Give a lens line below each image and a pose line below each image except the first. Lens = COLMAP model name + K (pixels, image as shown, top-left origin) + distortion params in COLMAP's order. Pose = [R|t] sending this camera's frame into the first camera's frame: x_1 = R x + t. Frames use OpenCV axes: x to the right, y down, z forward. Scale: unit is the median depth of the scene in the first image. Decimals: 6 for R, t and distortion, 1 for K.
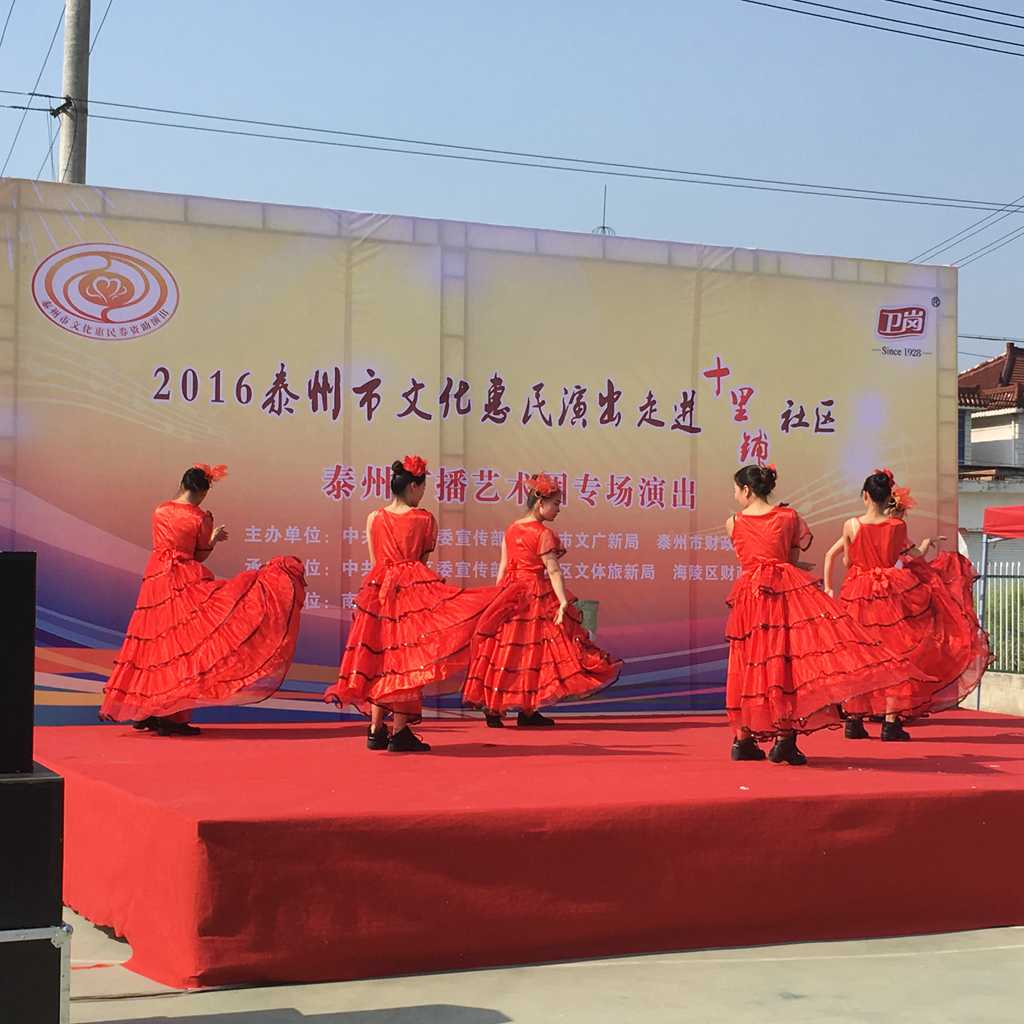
lens RADIAL K [[1980.0, 0, 510.2], [0, 1980.0, 519.7], [0, 0, 1]] dist [0.040171, 0.000000]
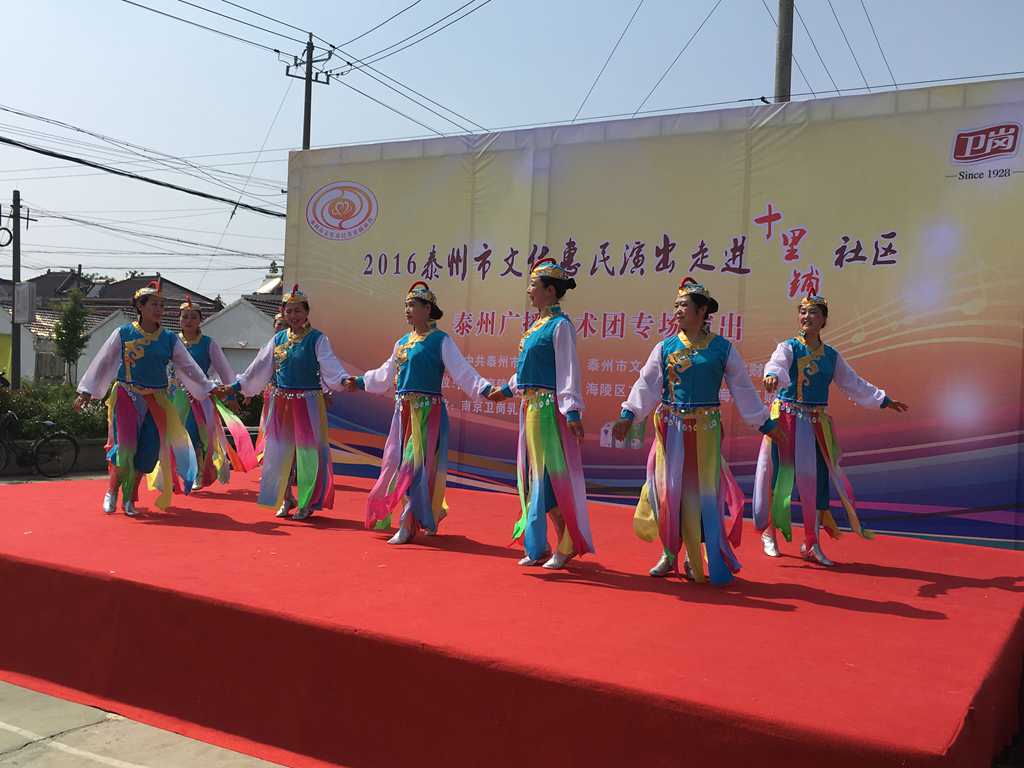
lens RADIAL K [[1039.6, 0, 512.2], [0, 1039.6, 384.9], [0, 0, 1]] dist [0.048041, 0.000000]
pose [[0.564466, 0.012061, -0.825368, 0.539046], [-0.018462, 0.999828, 0.001985, 0.022691], [0.825250, 0.014117, 0.564592, 0.576932]]
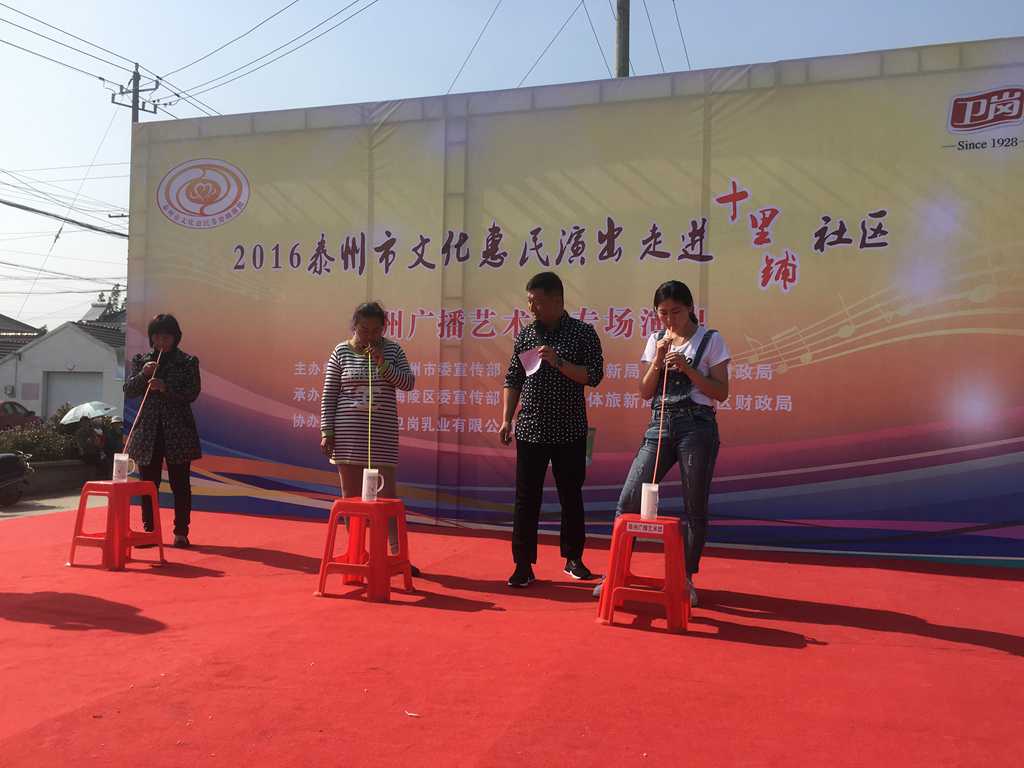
lens RADIAL K [[877.6, 0, 515.0], [0, 877.6, 385.0], [0, 0, 1]] dist [0.087535, -0.117720]
pose [[0.726317, -0.015517, -0.687185, 0.342330], [0.004974, 0.999838, -0.017318, 0.026782], [0.687342, 0.009160, 0.726276, 0.642080]]
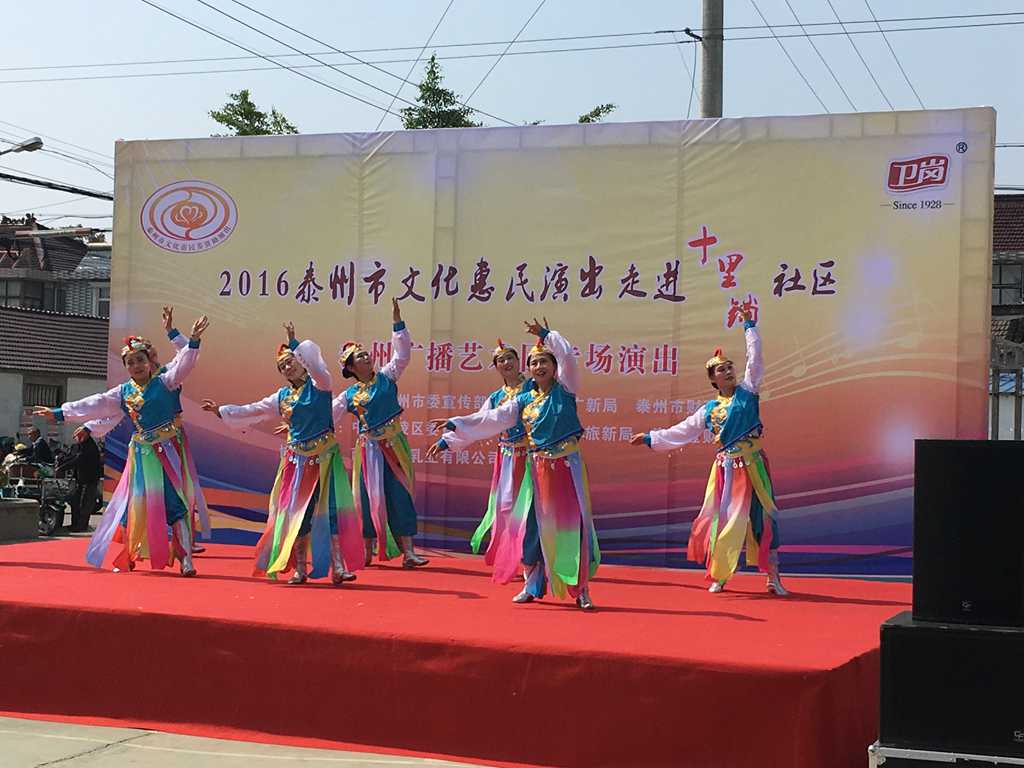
lens RADIAL K [[1881.4, 0, 503.7], [0, 1881.4, 373.8], [0, 0, 1]] dist [0.054083, 0.000000]
pose [[0.673565, -0.015833, -0.738958, 0.797477], [0.000196, 0.999774, -0.021243, 0.015924], [0.739128, 0.014164, 0.673416, 0.278930]]
